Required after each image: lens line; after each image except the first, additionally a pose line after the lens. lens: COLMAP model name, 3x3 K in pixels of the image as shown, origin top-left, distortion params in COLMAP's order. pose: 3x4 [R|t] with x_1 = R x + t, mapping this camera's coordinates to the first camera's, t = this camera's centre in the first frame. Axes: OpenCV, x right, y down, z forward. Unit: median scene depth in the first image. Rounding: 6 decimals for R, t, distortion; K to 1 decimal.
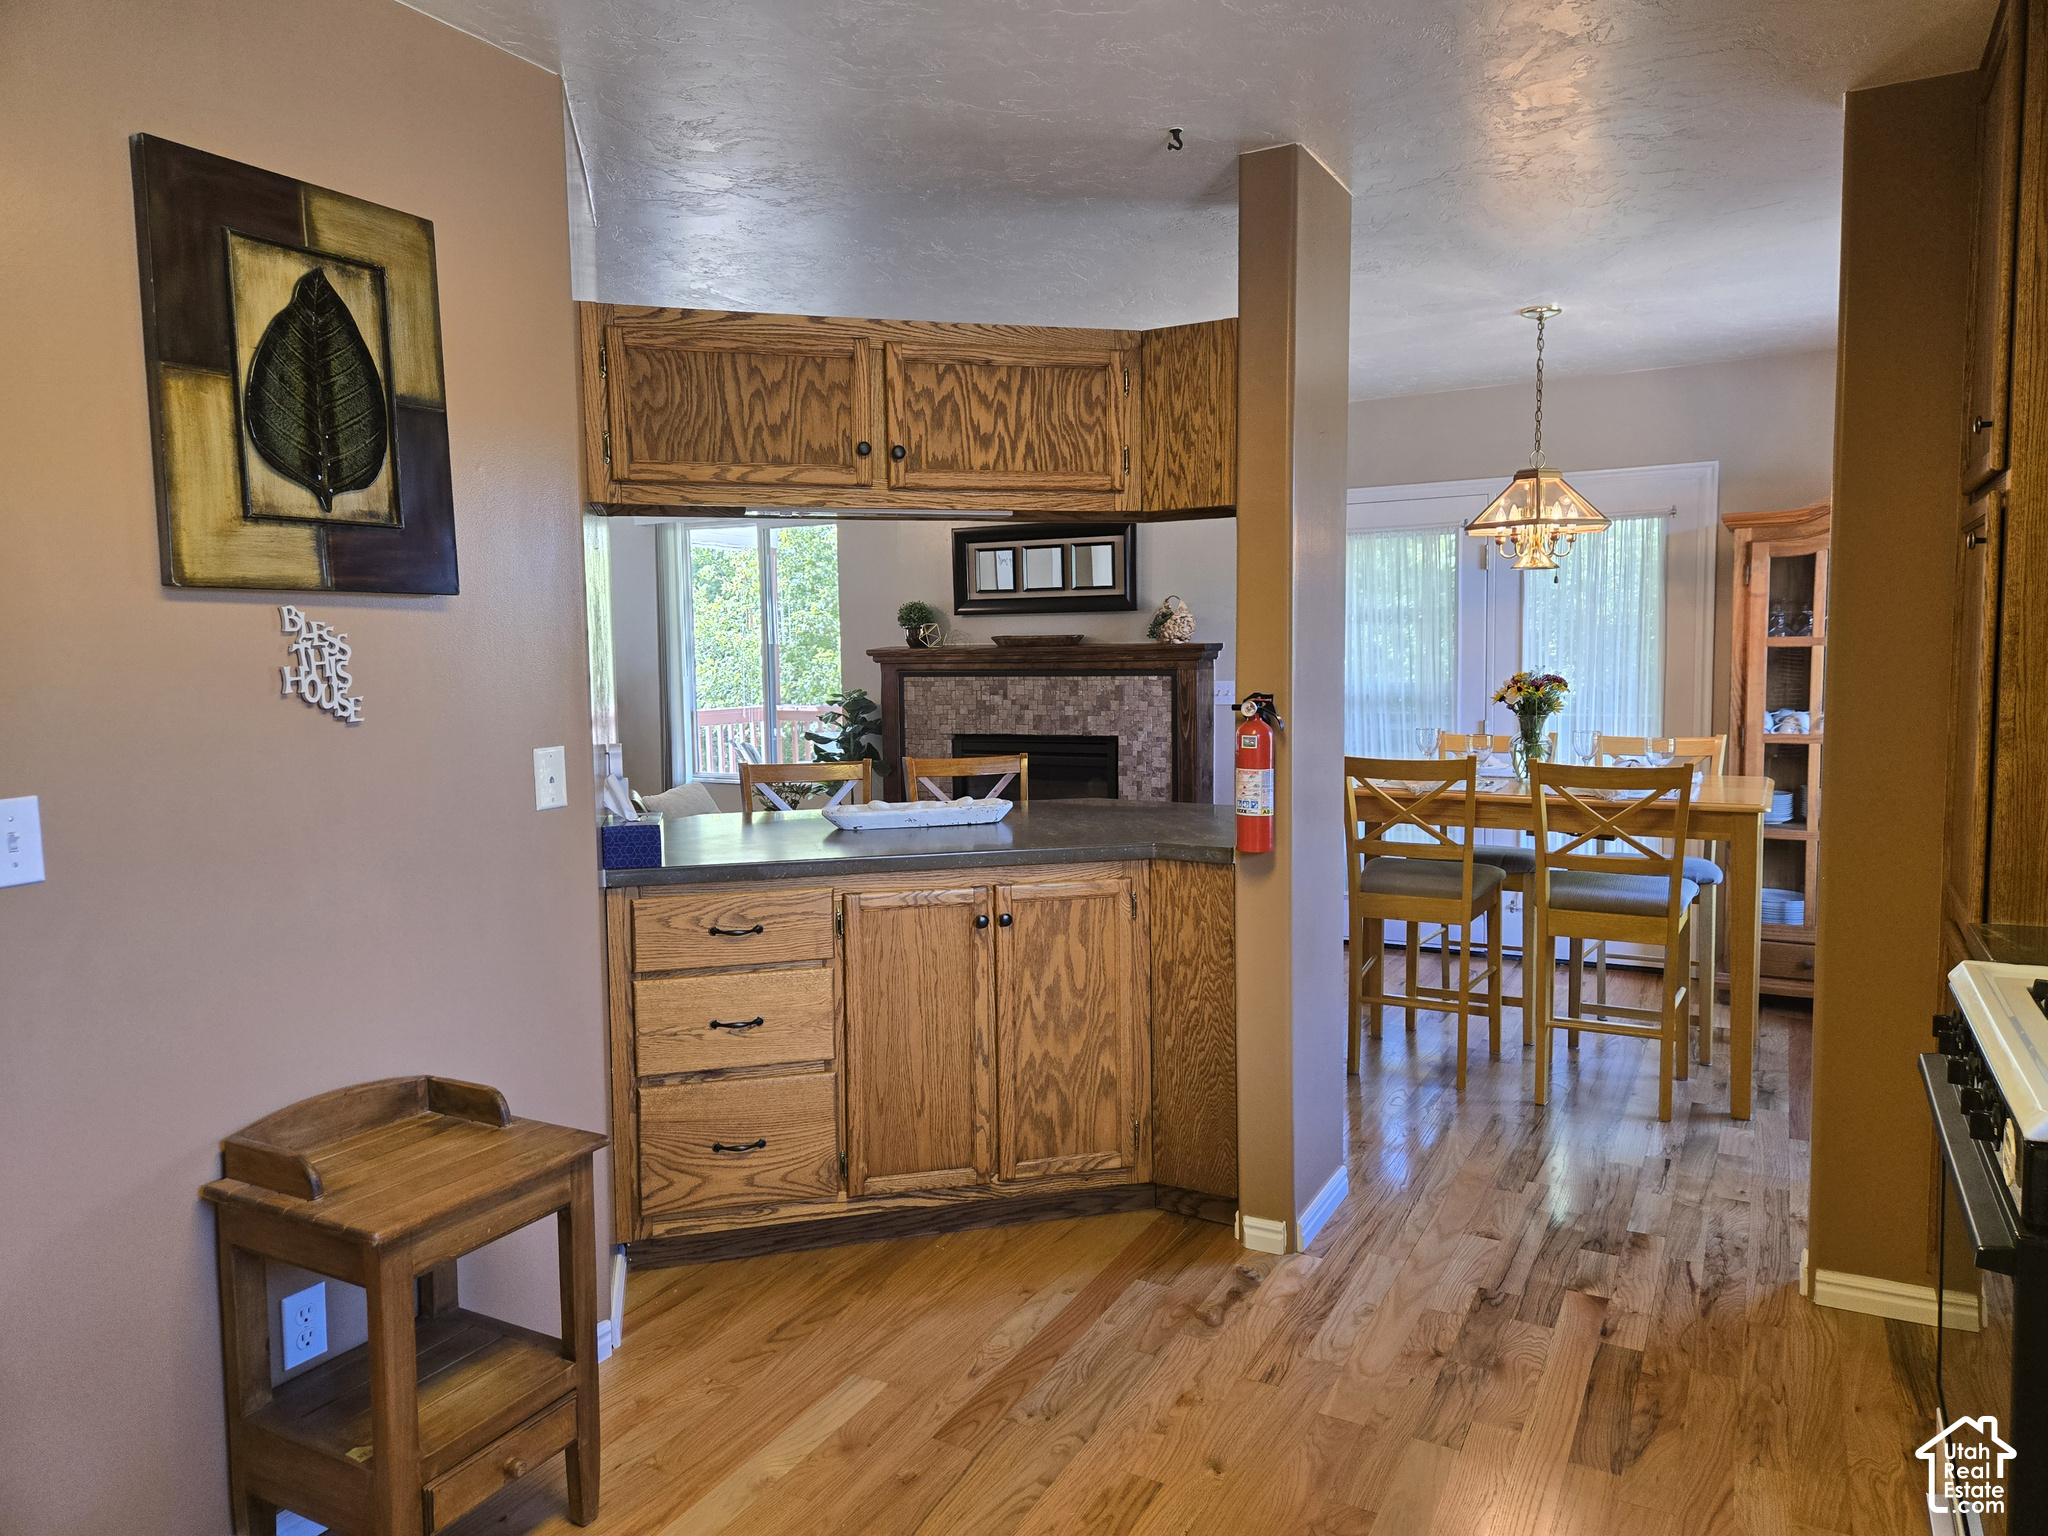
lens RADIAL K [[1372.0, 0, 1016.6], [0, 1372.0, 768.8], [0, 0, 1]] dist [0.055269, -0.001281]
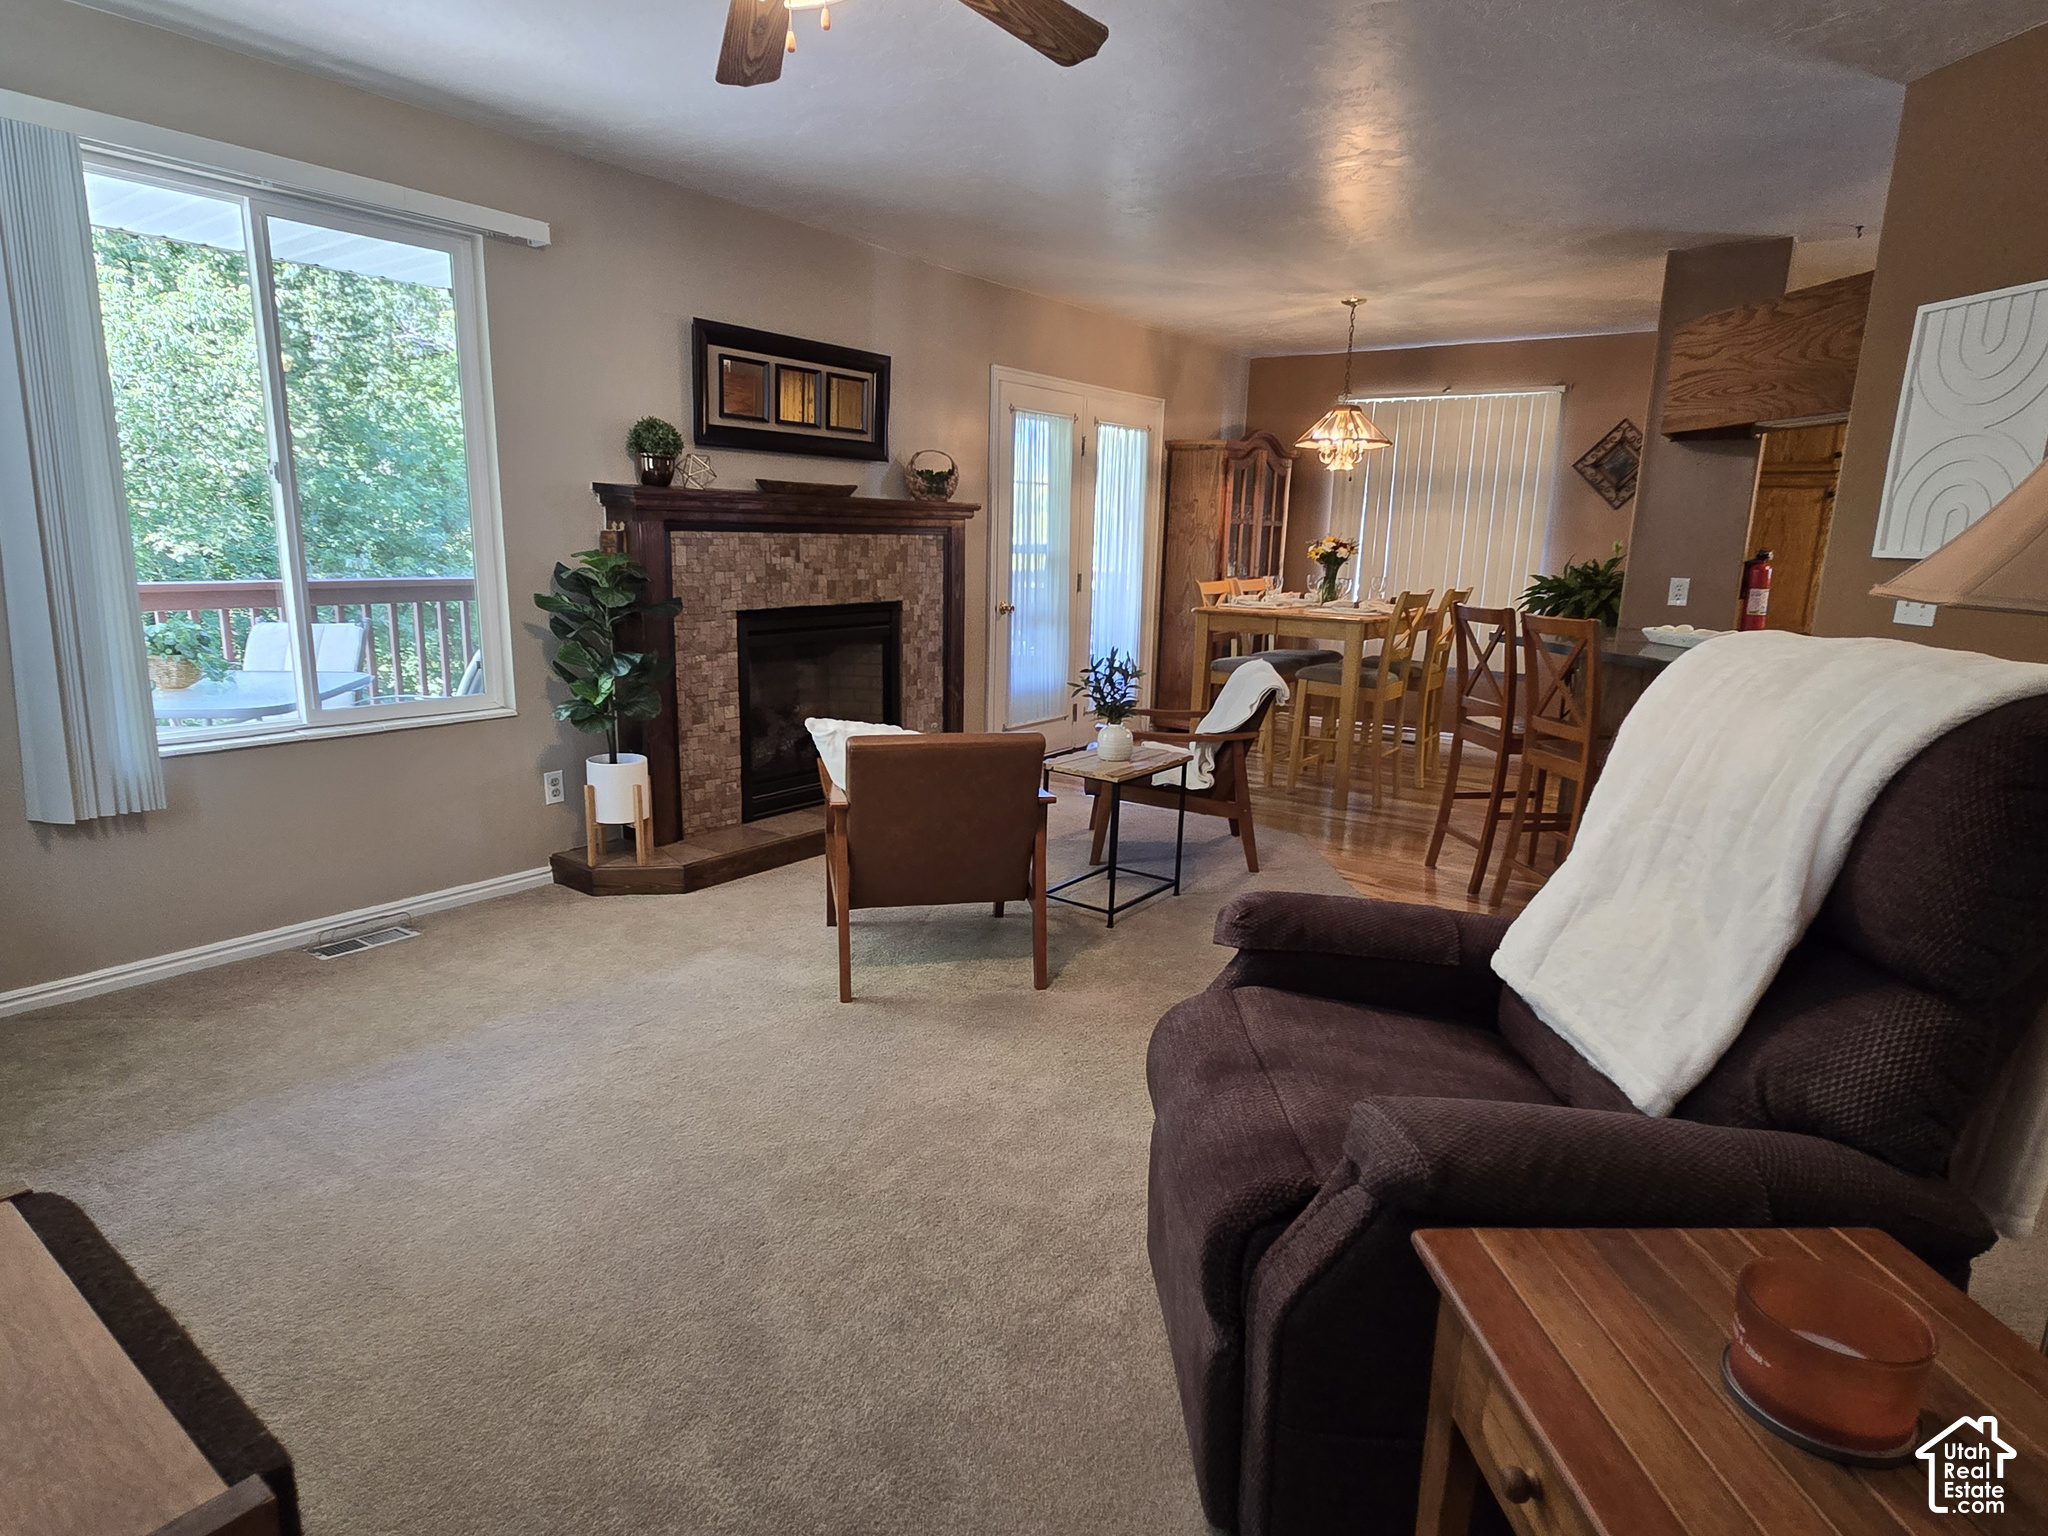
lens RADIAL K [[1152.7, 0, 1017.7], [0, 1152.7, 780.1], [0, 0, 1]] dist [0.000828, 0.002294]
pose [[0.130701, -0.196125, 0.971829, -0.685742], [0.055892, 0.980137, 0.190285, -0.048332], [-0.989845, 0.029447, 0.139067, 0.810341]]
